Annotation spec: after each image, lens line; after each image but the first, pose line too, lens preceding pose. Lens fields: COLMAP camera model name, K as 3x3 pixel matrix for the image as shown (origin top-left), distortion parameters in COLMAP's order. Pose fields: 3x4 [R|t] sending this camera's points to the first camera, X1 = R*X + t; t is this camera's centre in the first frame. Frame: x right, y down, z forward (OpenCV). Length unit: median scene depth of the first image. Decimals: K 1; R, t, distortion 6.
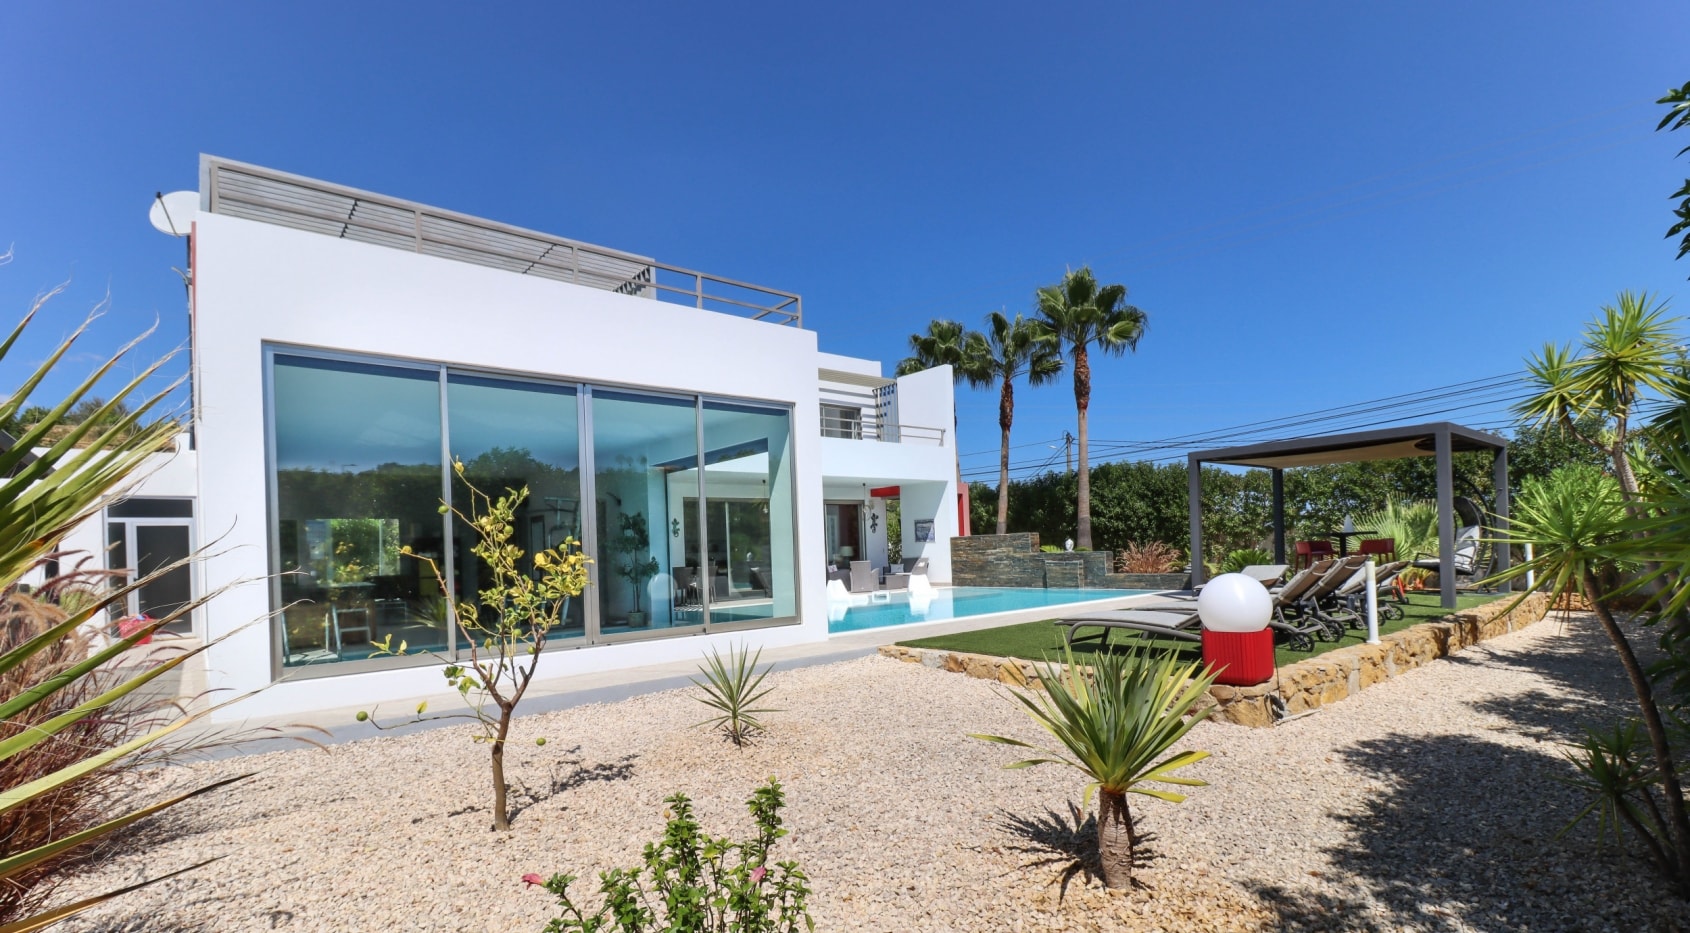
lens RADIAL K [[773.1, 0, 848.9], [0, 773.1, 546.3], [0, 0, 1]] dist [0.019653, -0.014885]
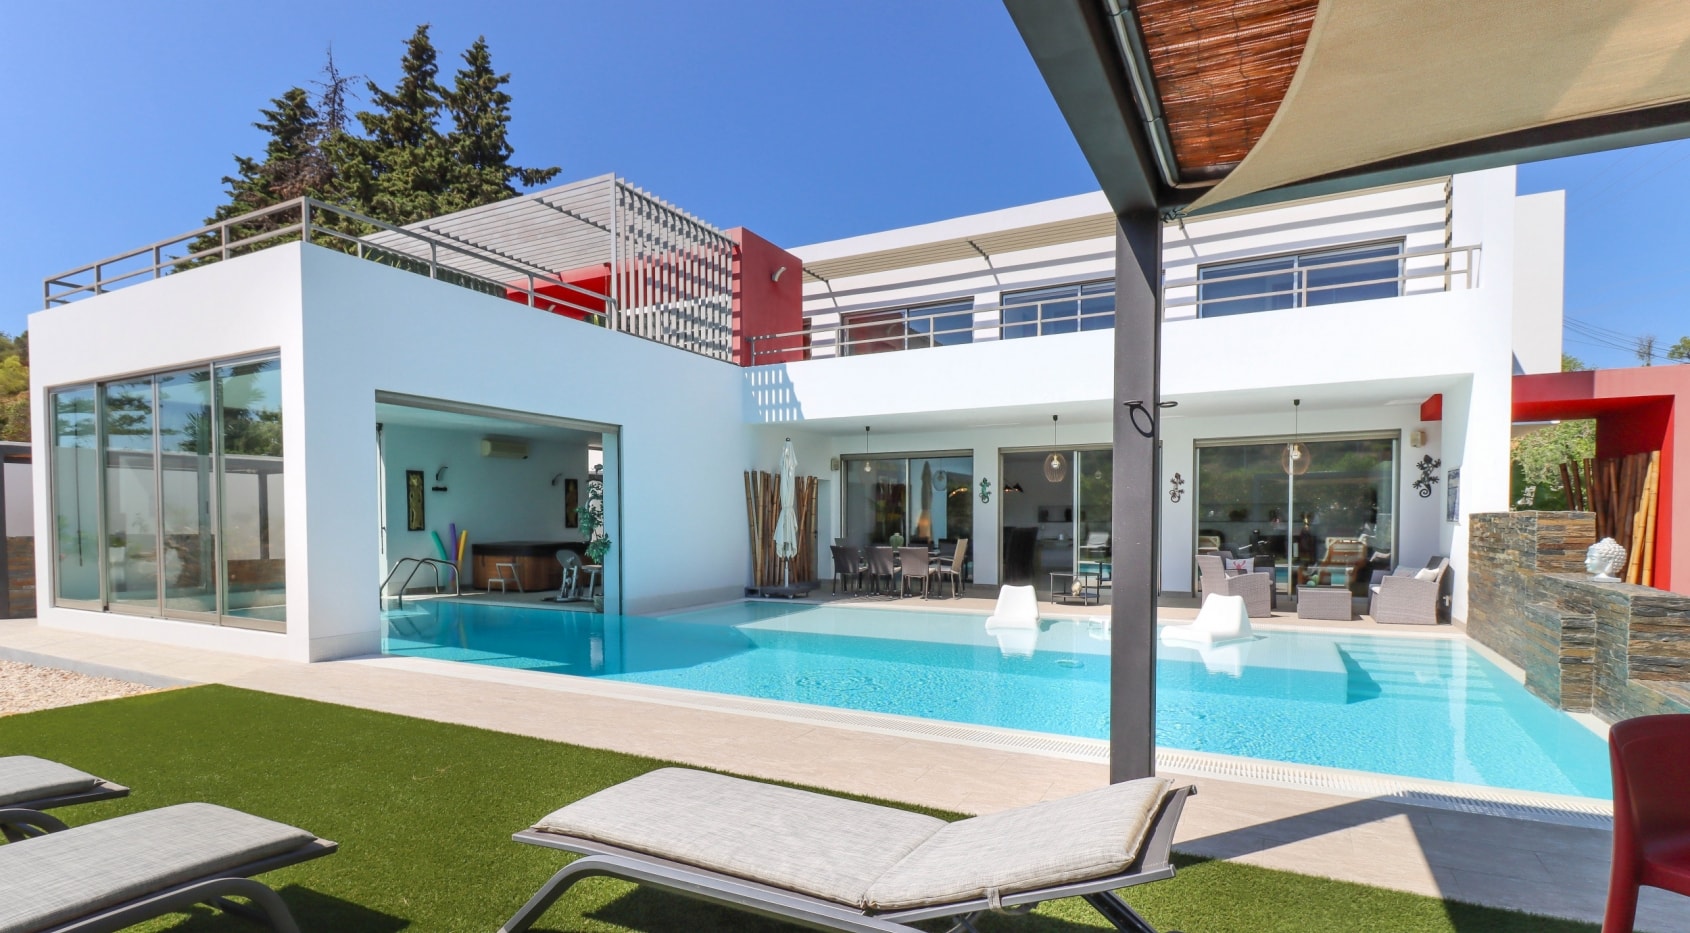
lens RADIAL K [[801.6, 0, 849.7], [0, 801.6, 549.1], [0, 0, 1]] dist [0.023408, -0.016320]
pose [[0.381452, 0.074943, -0.921346, 0.400154], [-0.006767, 0.996908, 0.078288, -0.024269], [0.924364, -0.023628, 0.380779, 0.537472]]
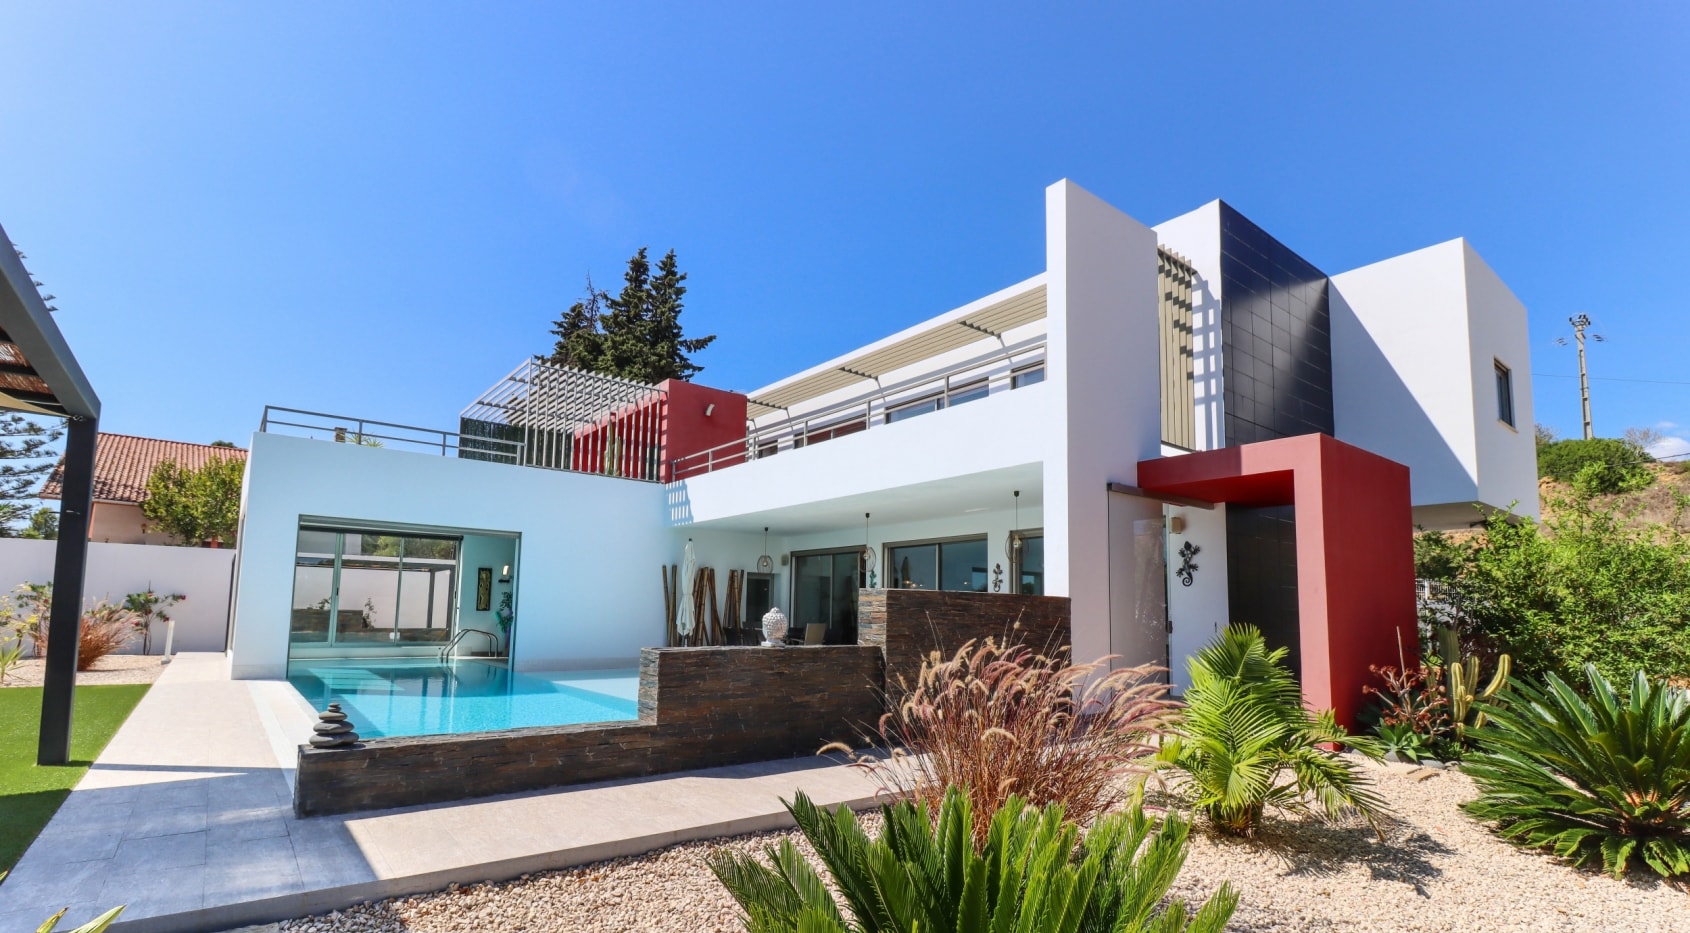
lens RADIAL K [[773.1, 0, 848.9], [0, 773.1, 546.3], [0, 0, 1]] dist [0.019653, -0.014885]
pose [[-0.018133, -0.051376, -0.998515, 0.540750], [-0.009141, 0.998646, -0.051217, -0.017058], [0.999794, 0.008199, -0.018578, 0.896175]]
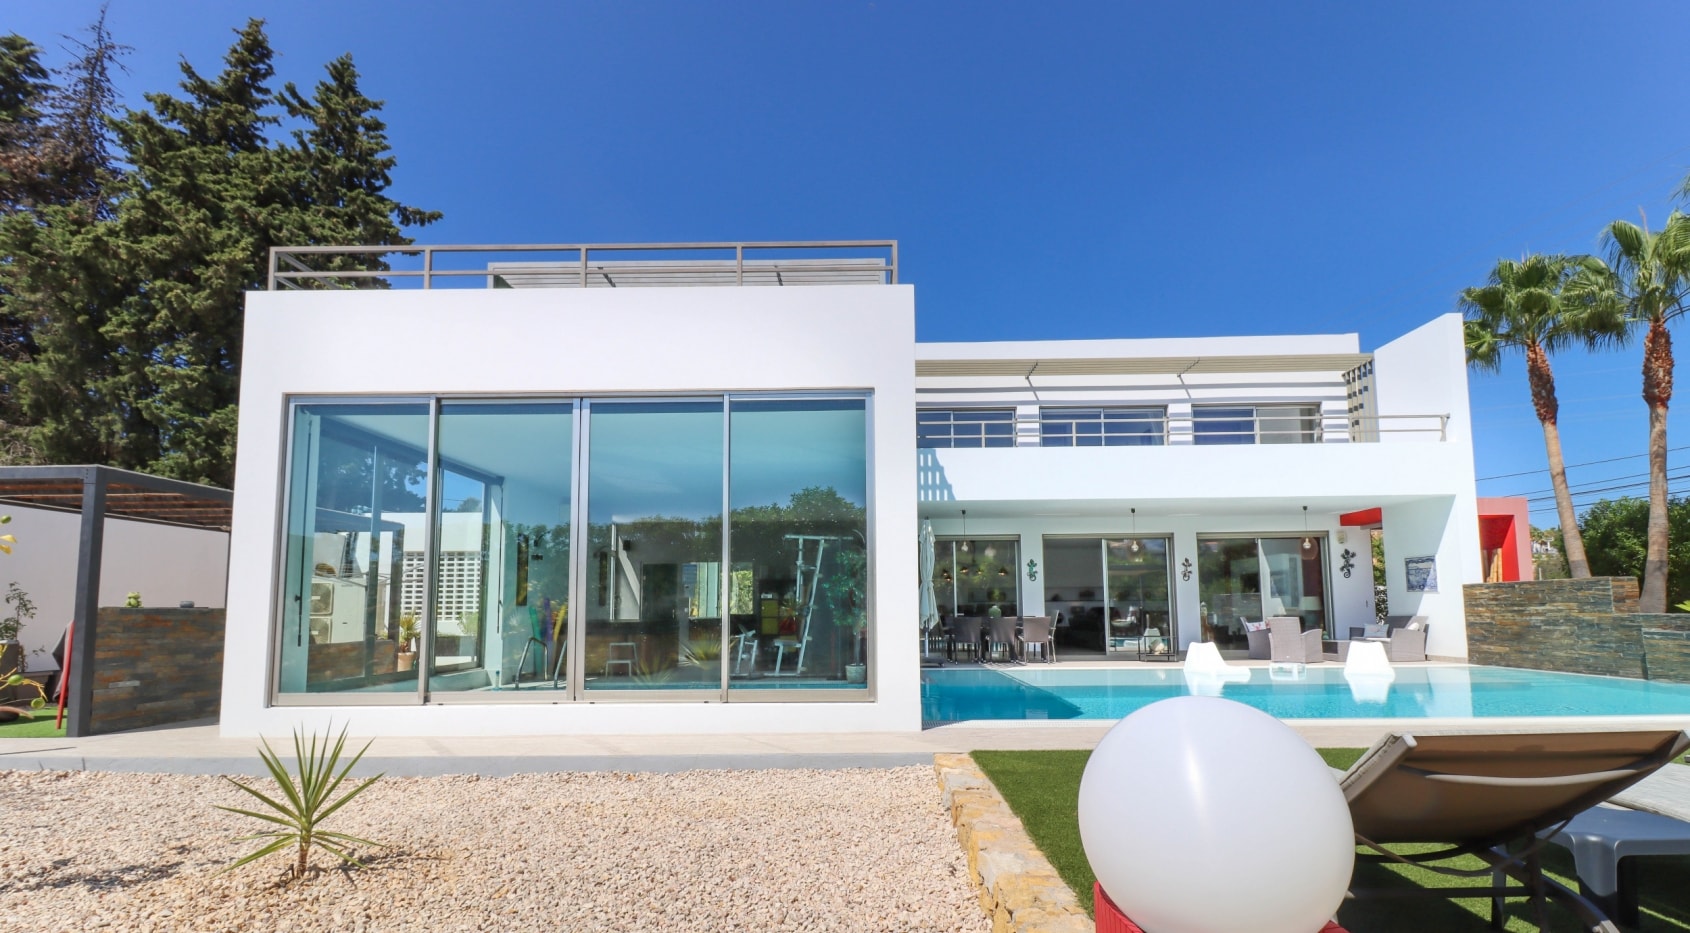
lens RADIAL K [[773.1, 0, 848.9], [0, 773.1, 546.3], [0, 0, 1]] dist [0.019653, -0.014885]
pose [[0.757275, -0.024279, -0.652645, 0.165038], [-0.015394, 0.998368, -0.055002, -0.000236], [0.652915, 0.051698, 0.755665, 0.199965]]
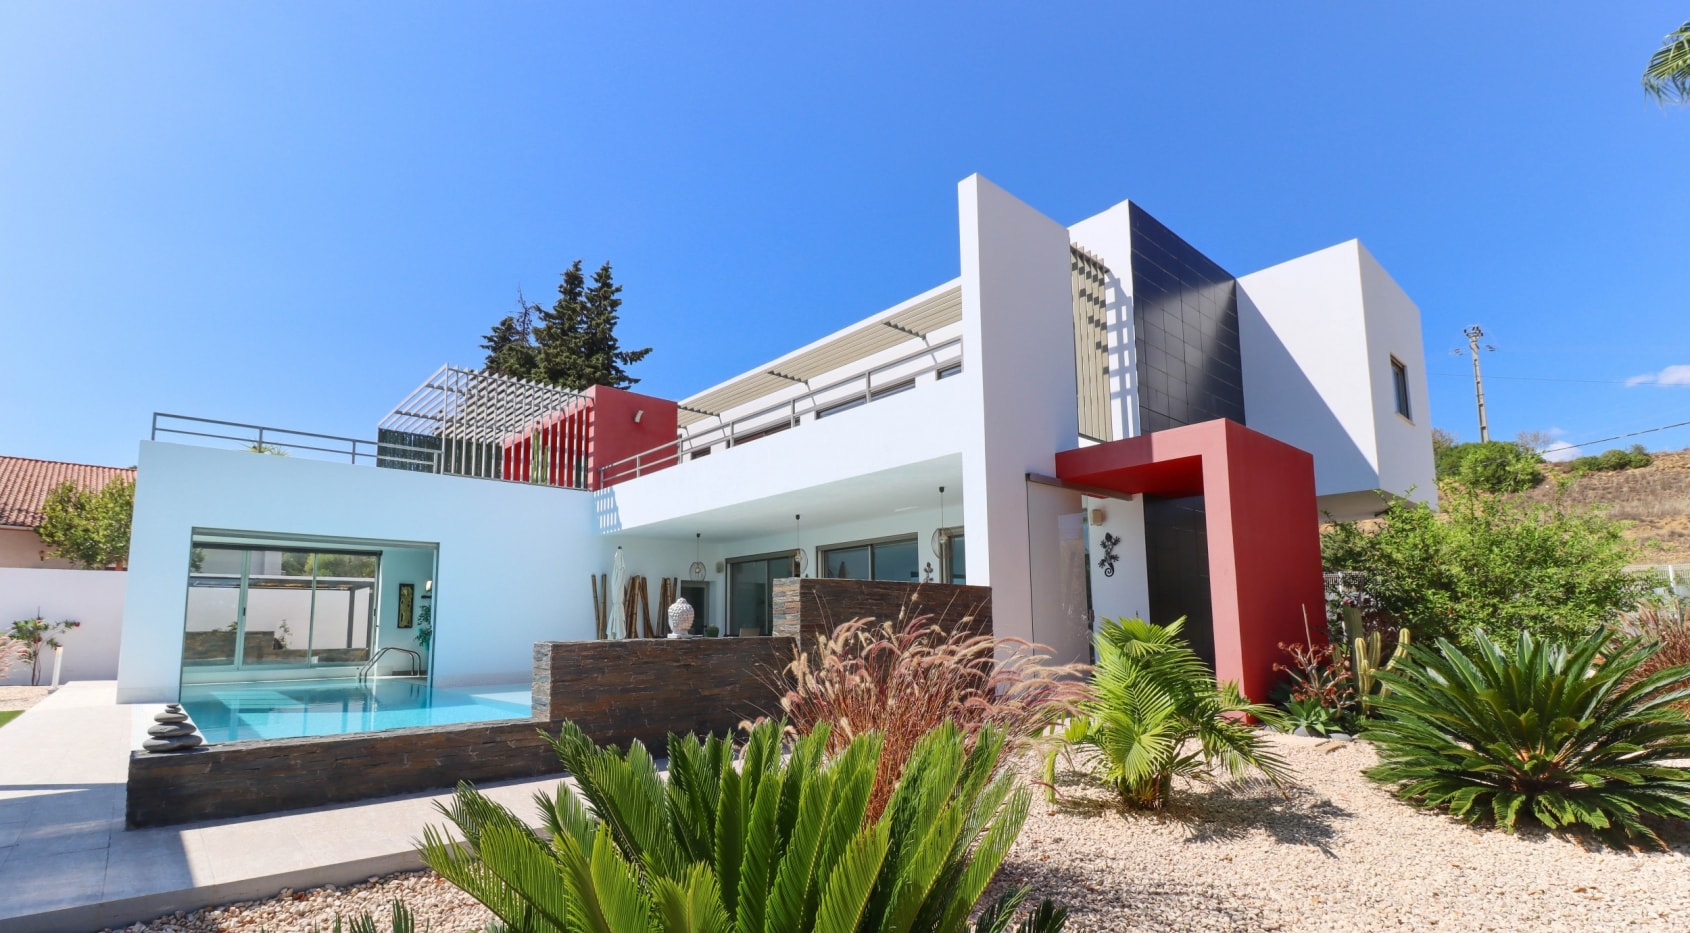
lens RADIAL K [[765.6, 0, 848.5], [0, 765.6, 545.8], [0, 0, 1]] dist [0.019646, -0.014666]
pose [[0.045917, -0.071703, -0.996369, 0.530813], [0.017825, 0.997321, -0.070951, -0.006760], [0.998786, -0.014502, 0.047072, 0.910943]]
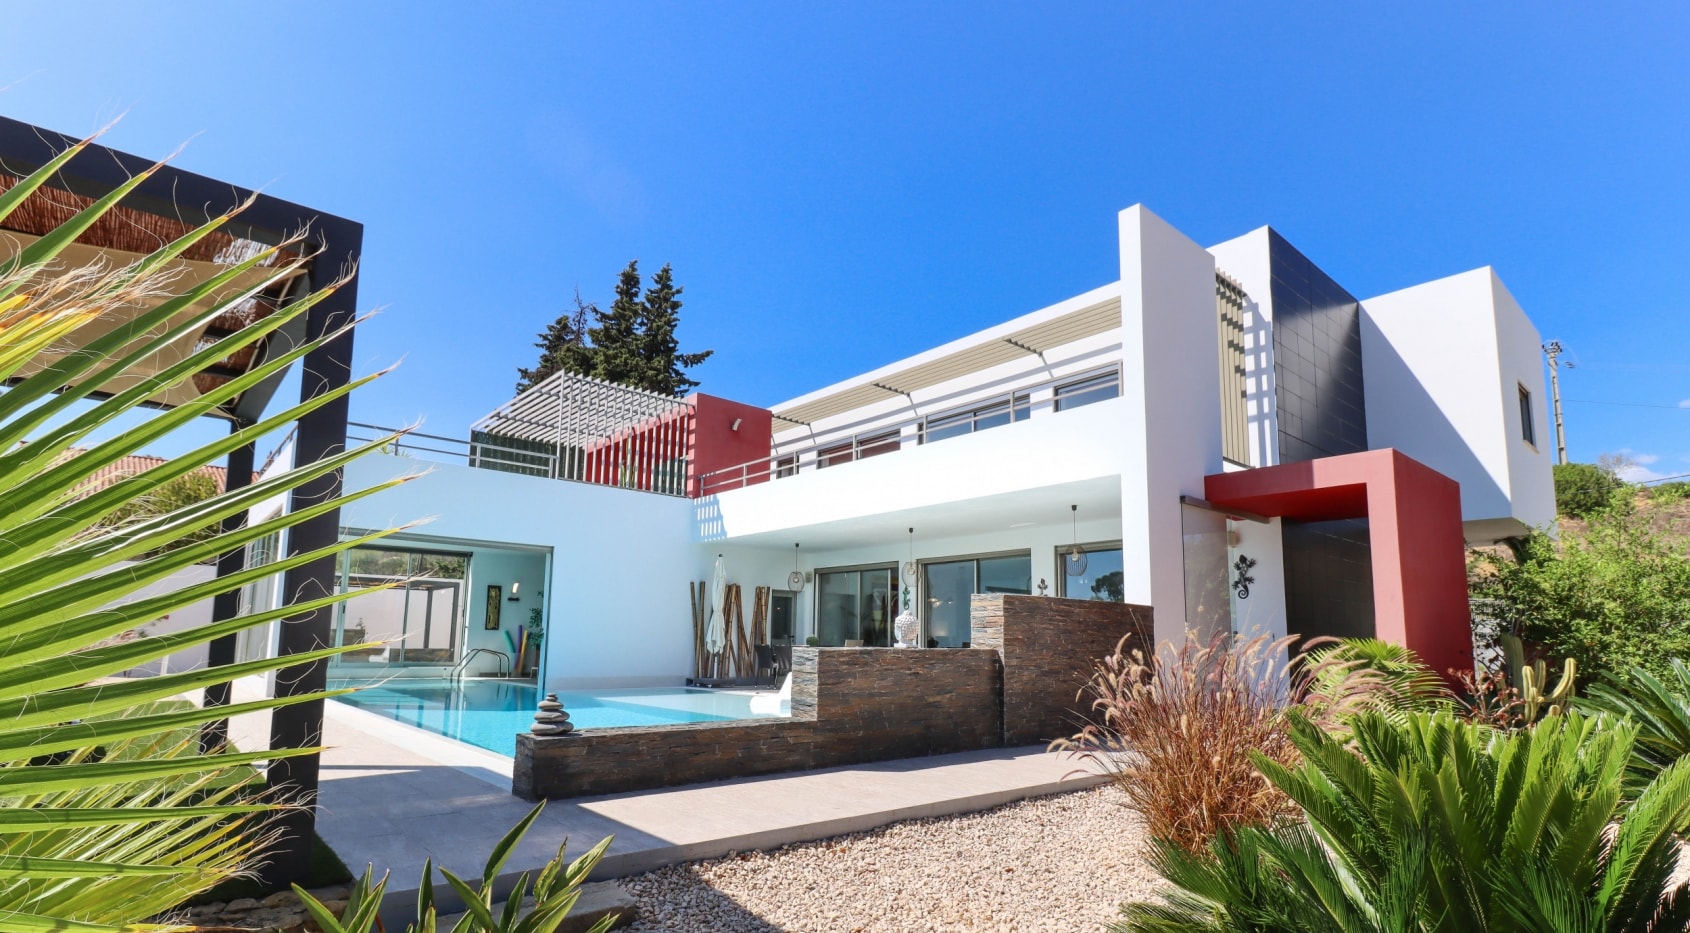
lens RADIAL K [[801.6, 0, 849.7], [0, 801.6, 549.1], [0, 0, 1]] dist [0.023408, -0.016320]
pose [[0.026421, -0.078225, -0.996586, 0.561280], [-0.008678, 0.996878, -0.078478, -0.007743], [0.999613, 0.010722, 0.025659, 0.832709]]
